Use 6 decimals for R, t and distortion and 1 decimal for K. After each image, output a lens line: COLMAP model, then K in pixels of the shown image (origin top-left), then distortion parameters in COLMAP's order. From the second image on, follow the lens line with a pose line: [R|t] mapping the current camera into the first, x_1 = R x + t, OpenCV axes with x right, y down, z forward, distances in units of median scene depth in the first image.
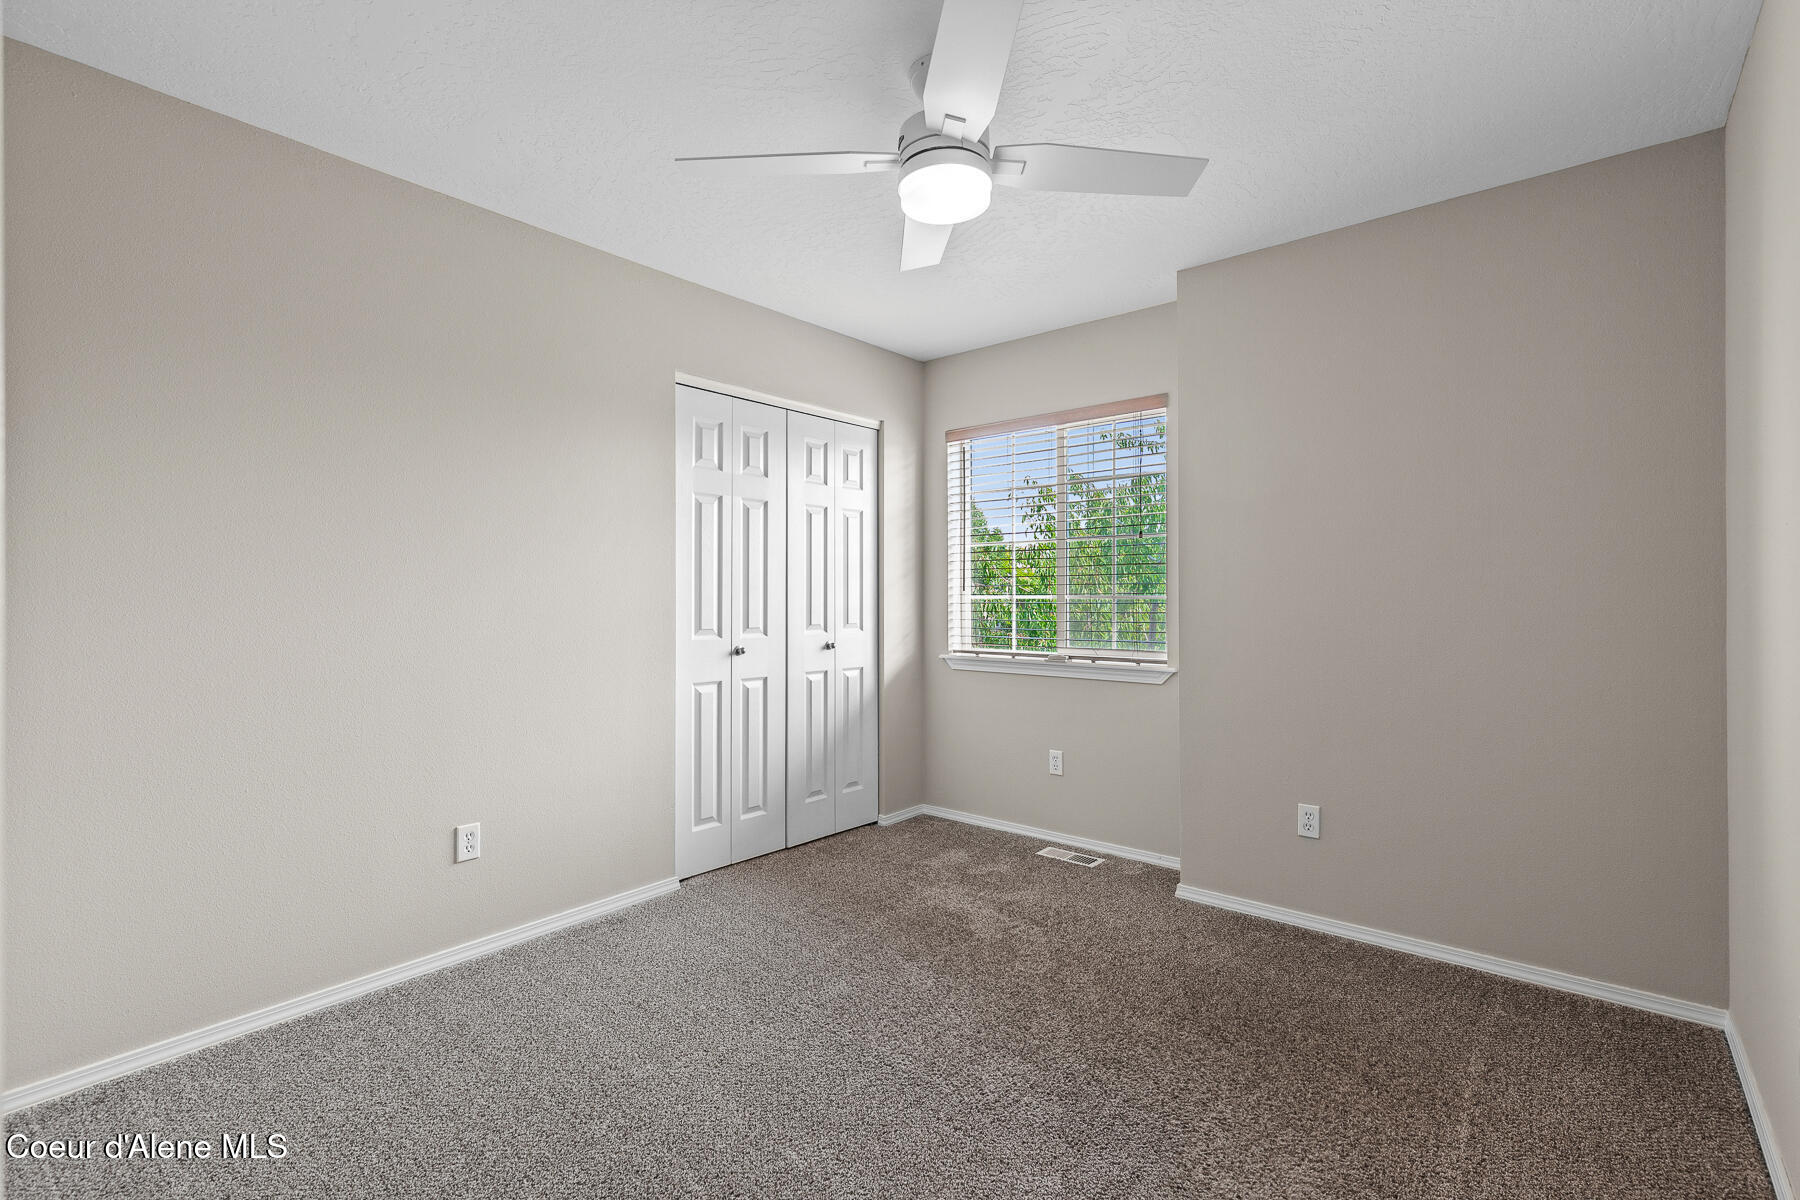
lens RADIAL K [[813.6, 0, 900.0], [0, 813.6, 600.0], [0, 0, 1]] dist [-0.000611, -0.000068]
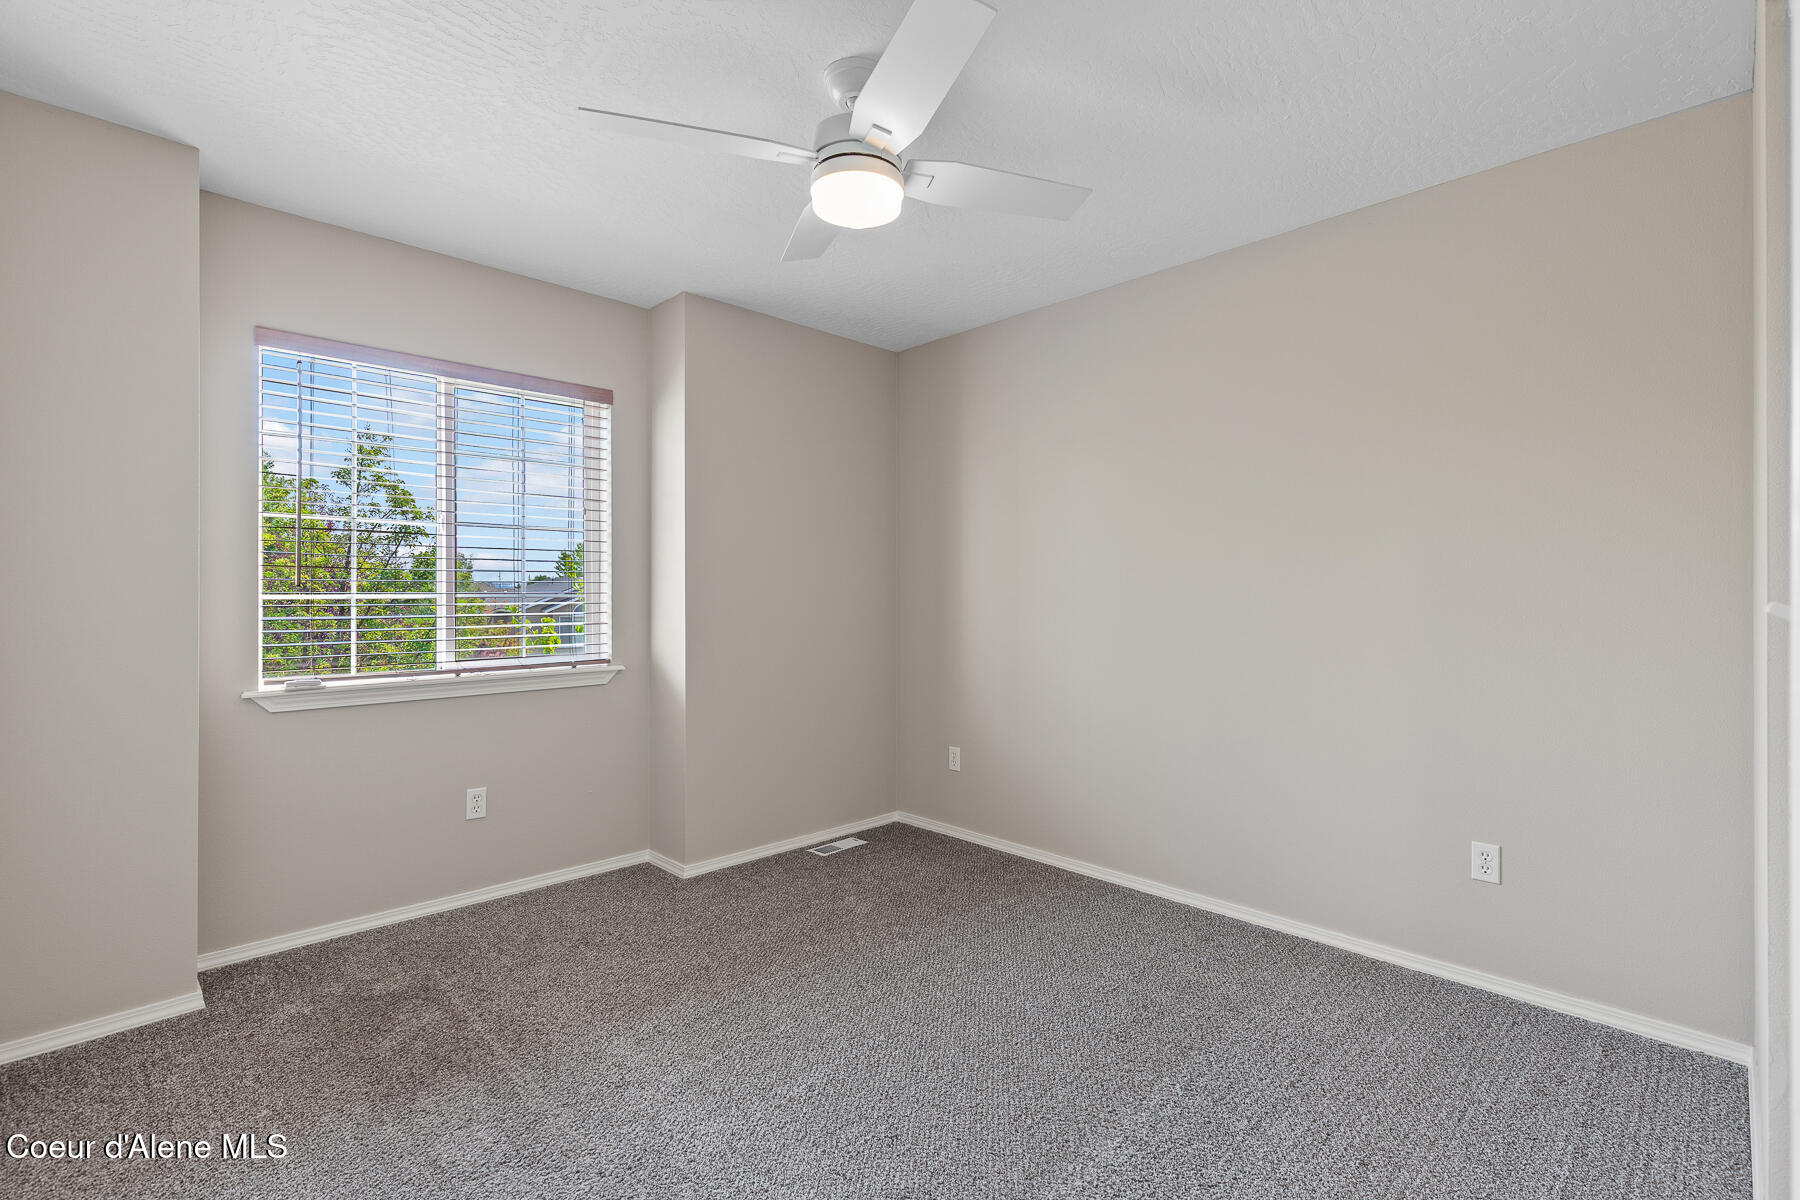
lens RADIAL K [[813.6, 0, 900.0], [0, 813.6, 600.0], [0, 0, 1]] dist [-0.000611, -0.000068]
pose [[0.089895, 0.001177, 0.995951, -0.536903], [0.007638, 0.999969, -0.001871, 0.004220], [-0.995922, 0.007775, 0.089884, 0.483784]]
